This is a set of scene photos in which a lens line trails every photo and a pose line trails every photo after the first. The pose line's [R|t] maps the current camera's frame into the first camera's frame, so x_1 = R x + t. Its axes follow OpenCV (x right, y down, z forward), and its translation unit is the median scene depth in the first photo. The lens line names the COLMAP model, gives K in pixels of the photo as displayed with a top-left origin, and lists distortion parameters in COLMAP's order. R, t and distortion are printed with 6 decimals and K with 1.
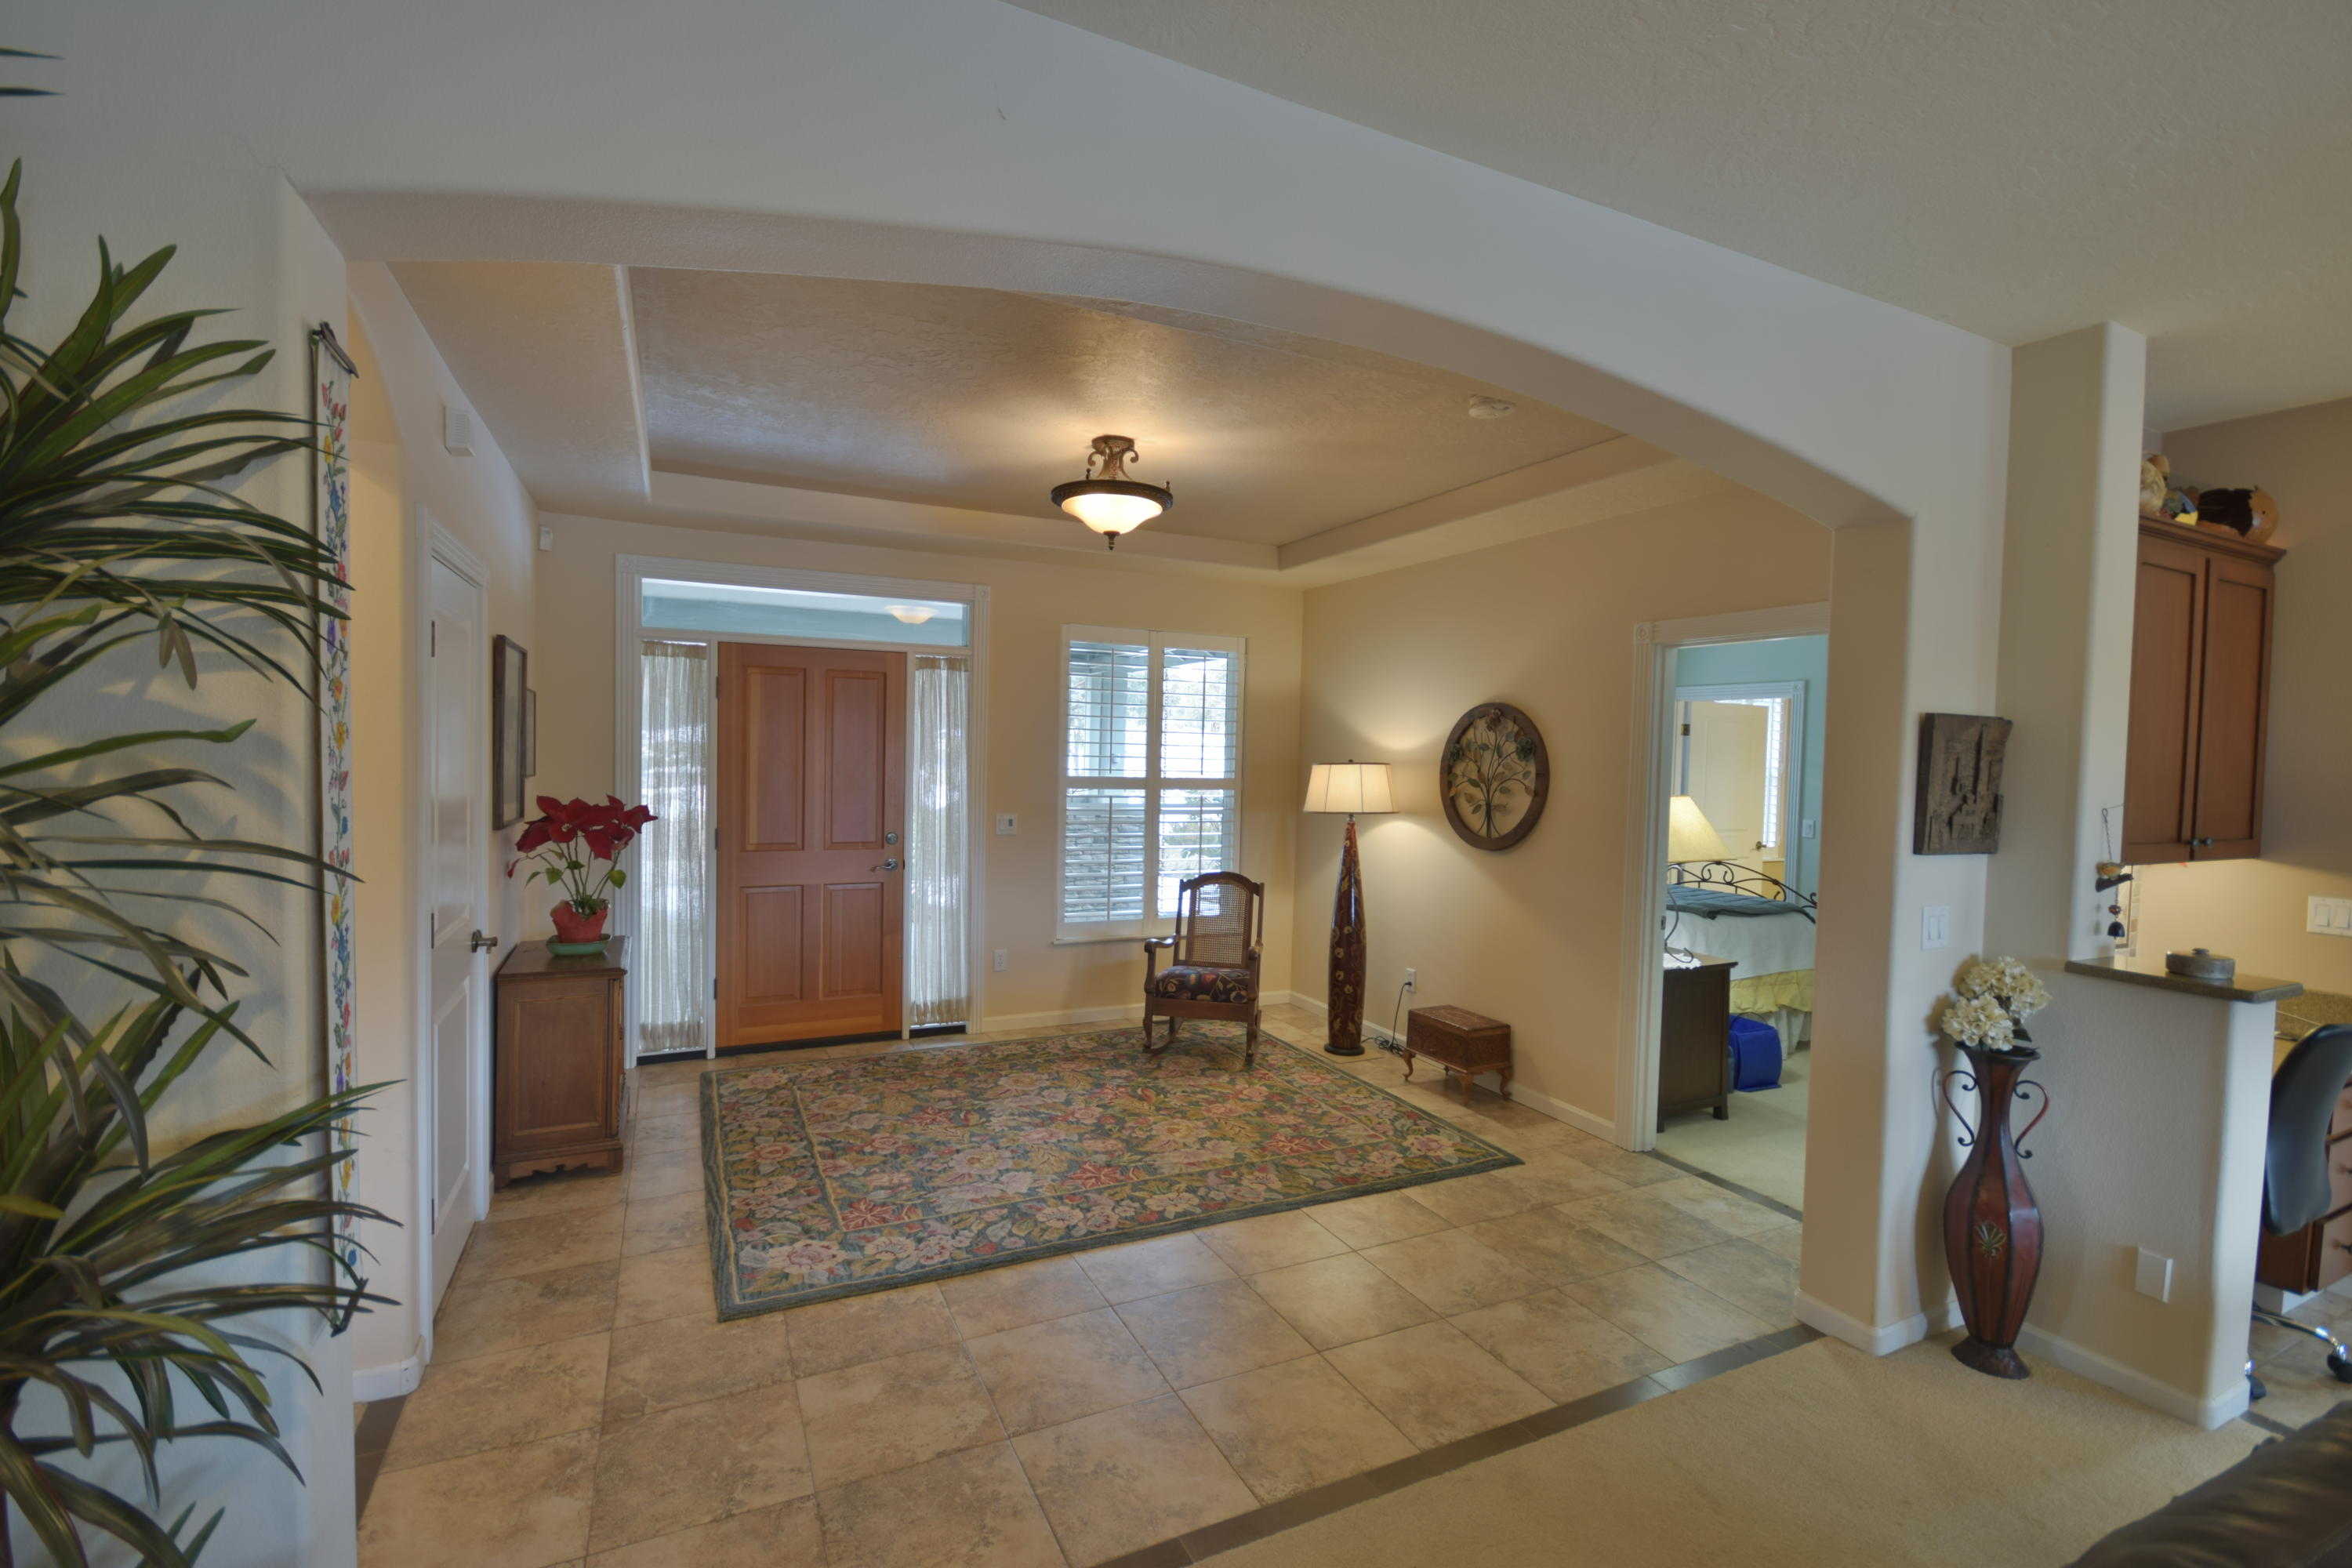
lens RADIAL K [[1035.8, 0, 1169.7], [0, 1035.8, 788.4], [0, 0, 1]] dist [0.004328, -0.007309]
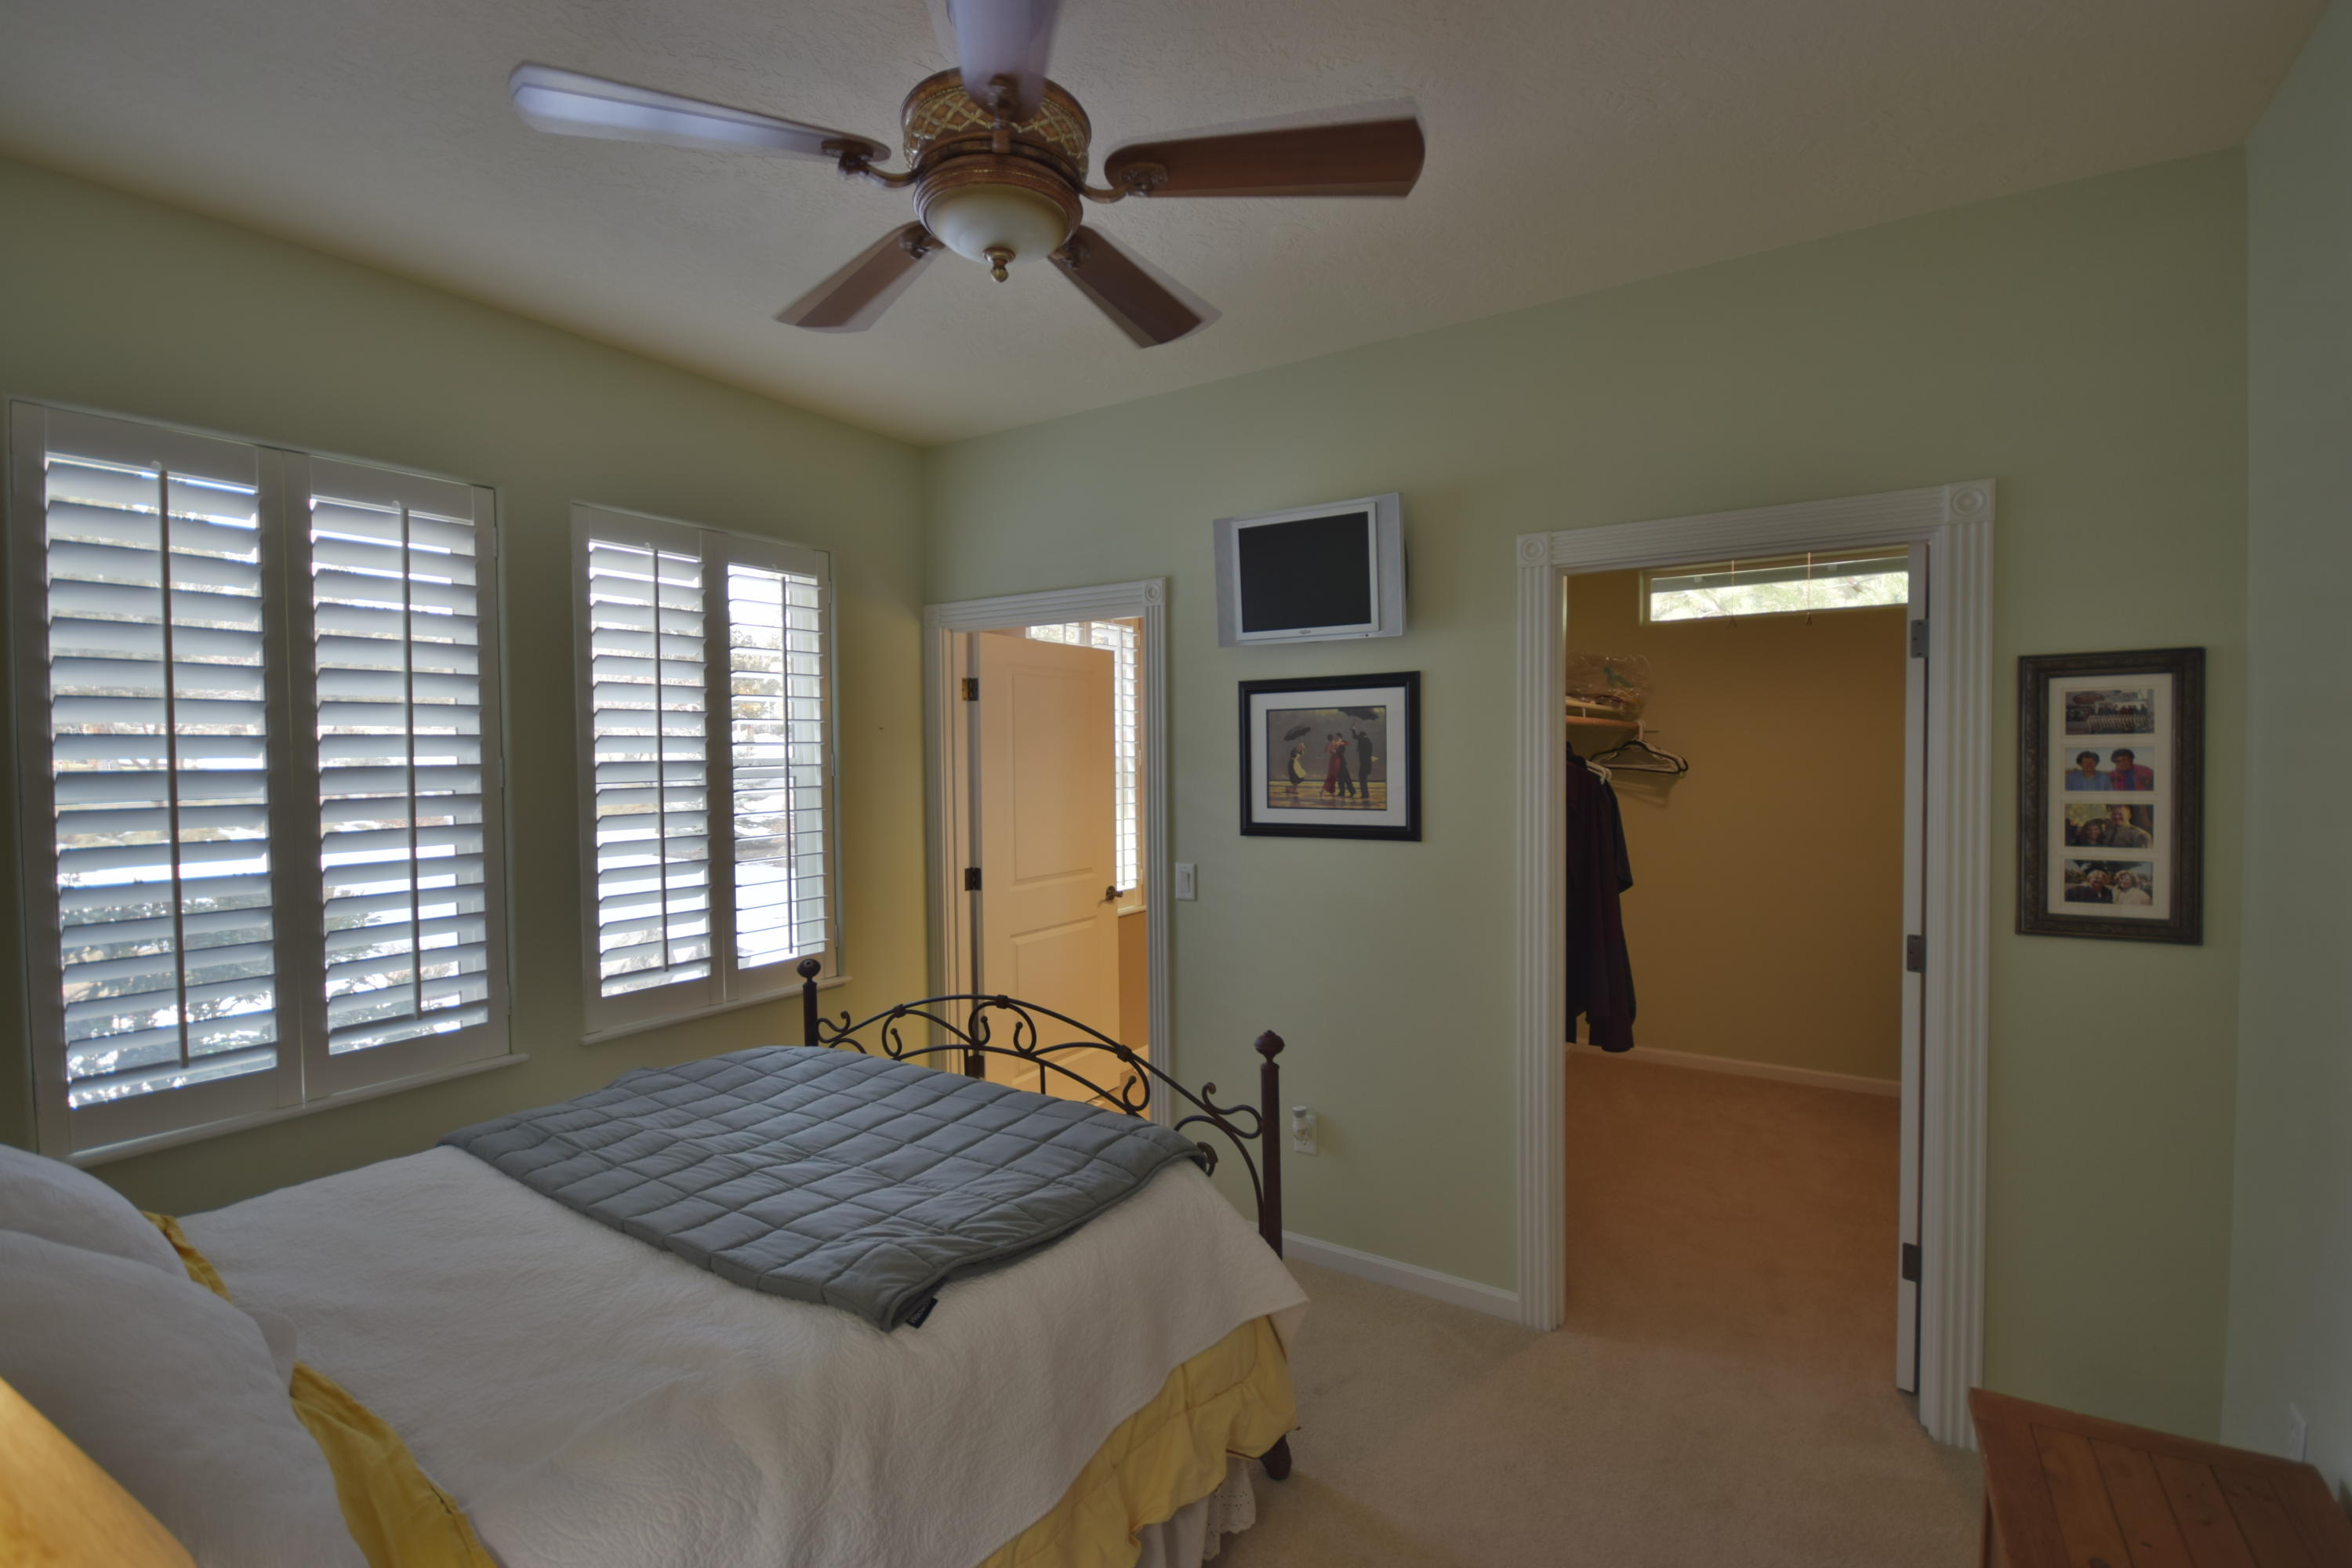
lens RADIAL K [[1035.8, 0, 1163.9], [0, 1035.8, 767.3], [0, 0, 1]] dist [0.004328, -0.007309]
pose [[0.855851, -0.040630, 0.515623, 0.314850], [0.047701, 0.998862, -0.000468, -0.013295], [-0.515017, 0.024996, 0.856815, 0.514968]]
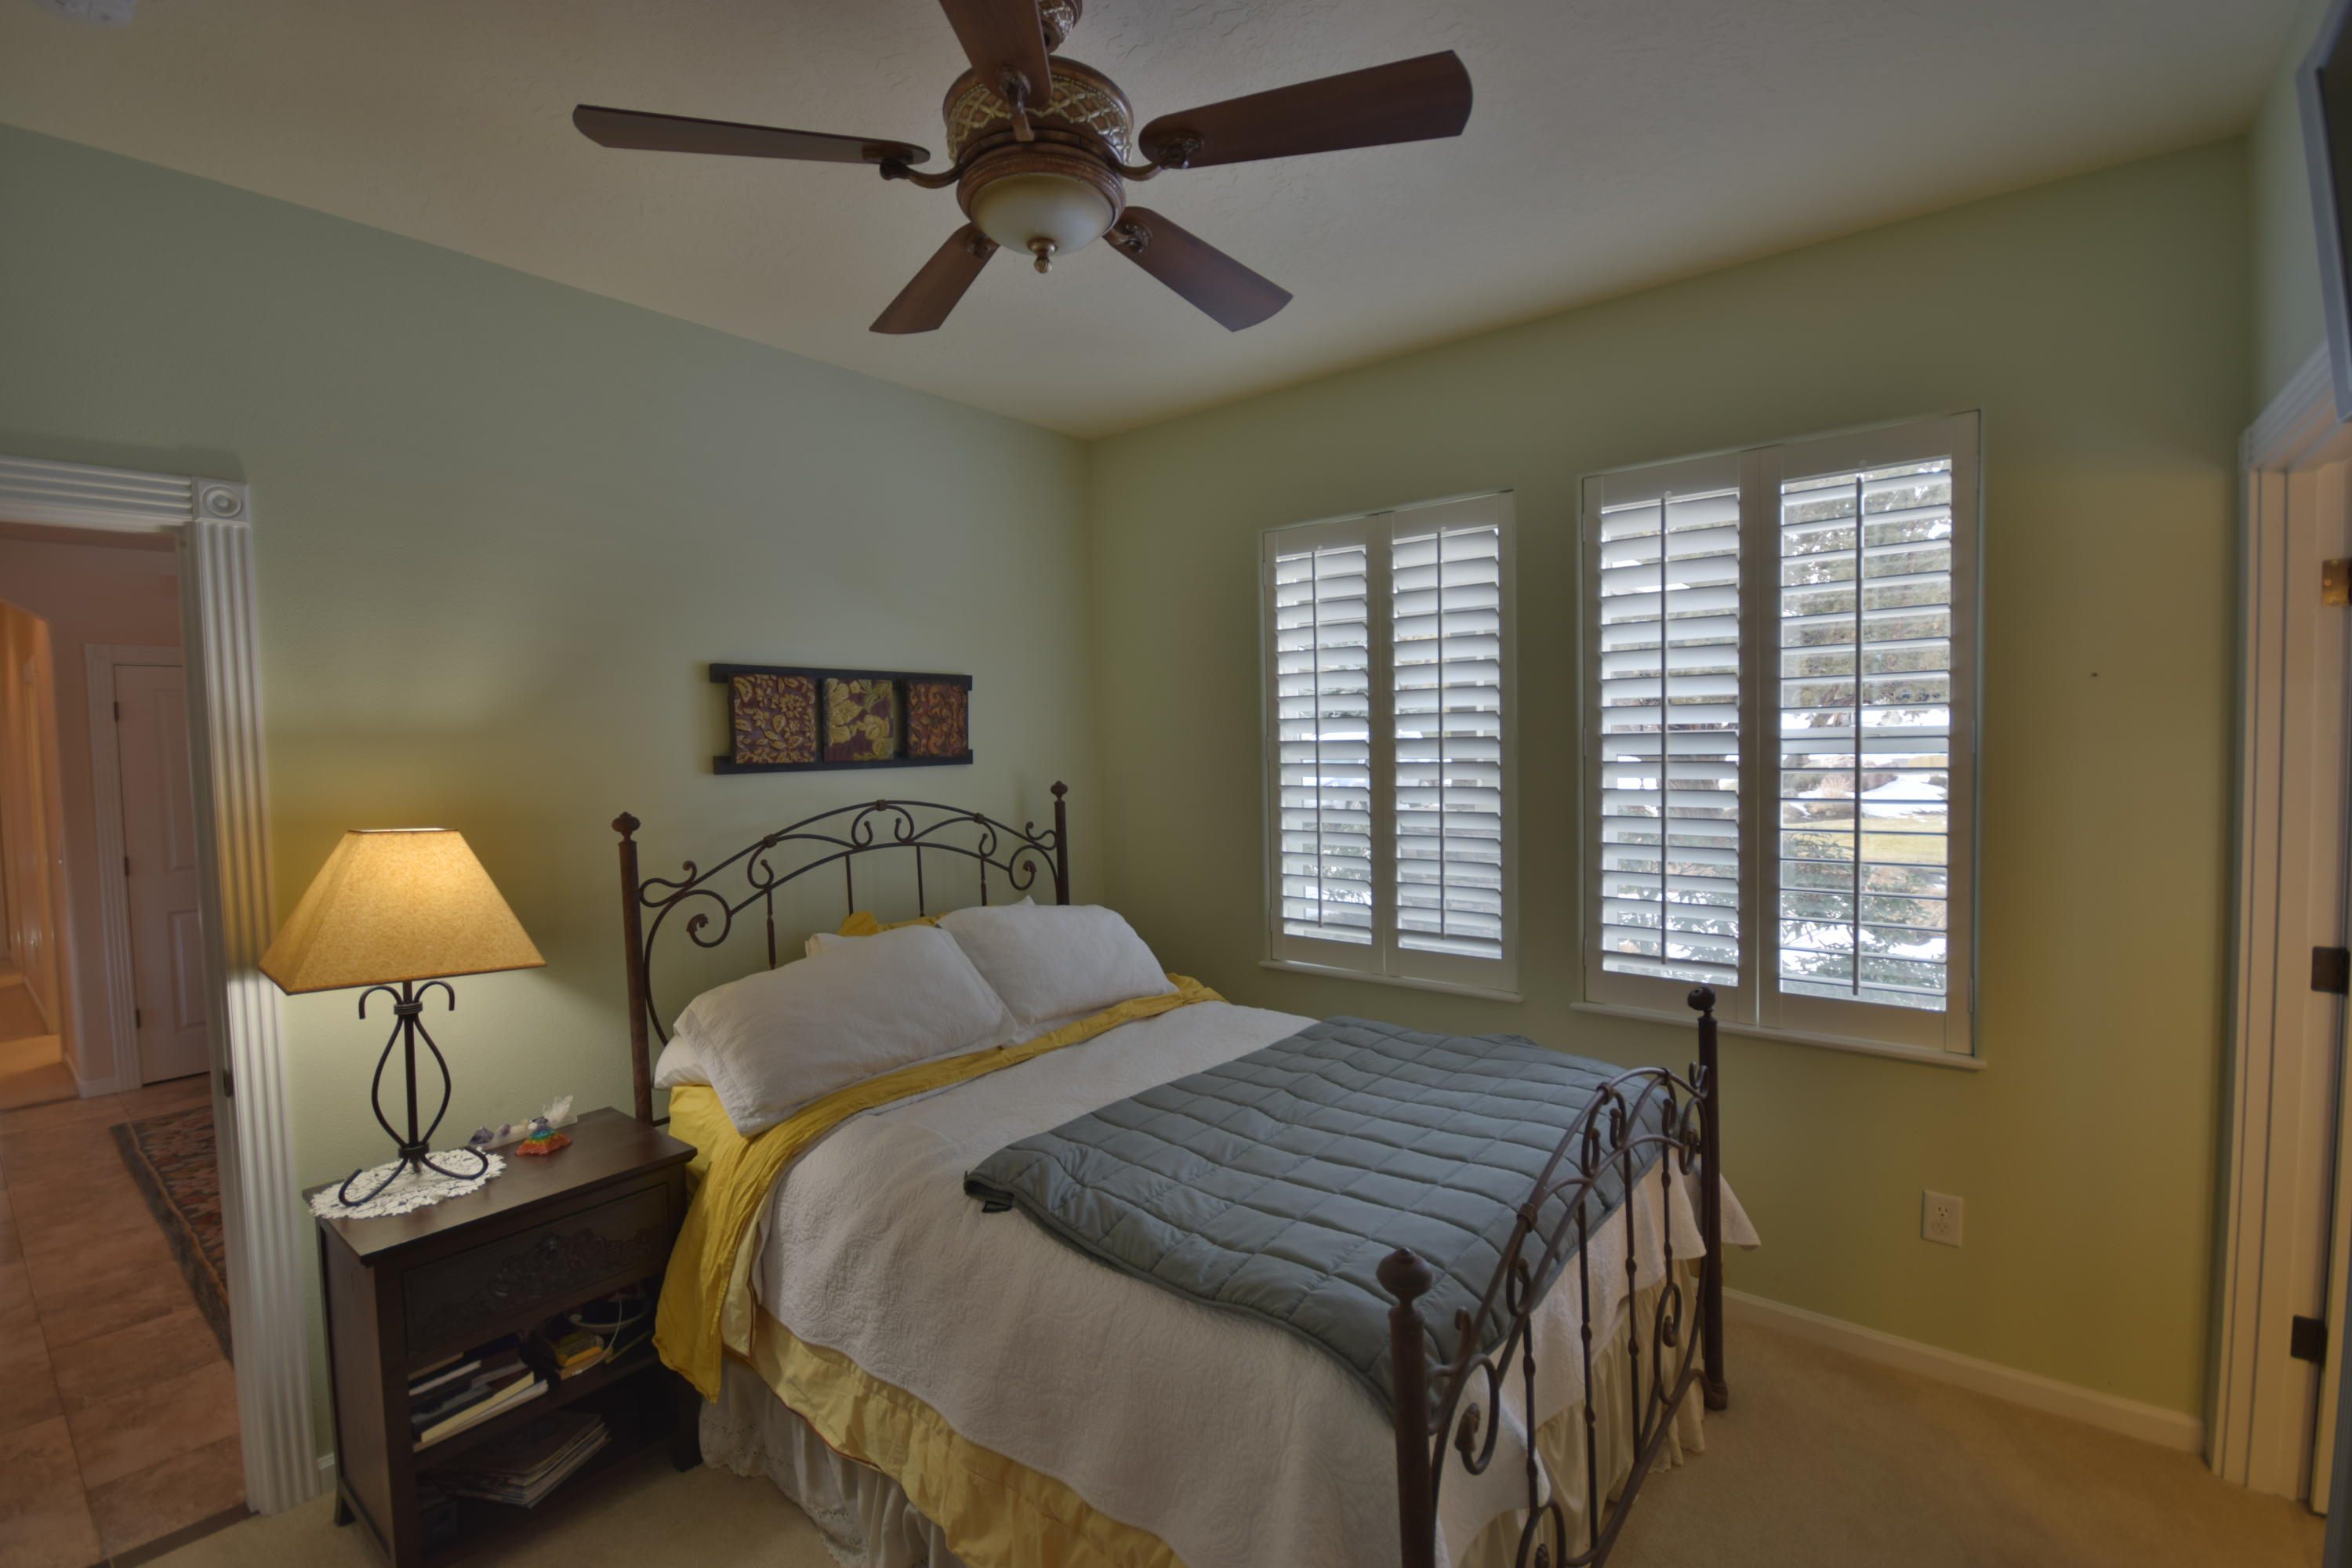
lens RADIAL K [[1035.8, 0, 1164.7], [0, 1035.8, 800.8], [0, 0, 1]] dist [0.004328, -0.007309]
pose [[0.433017, 0.027944, -0.900953, 0.600736], [0.004948, 0.999431, 0.033376, -0.014219], [0.901372, -0.018910, 0.432632, 0.641731]]
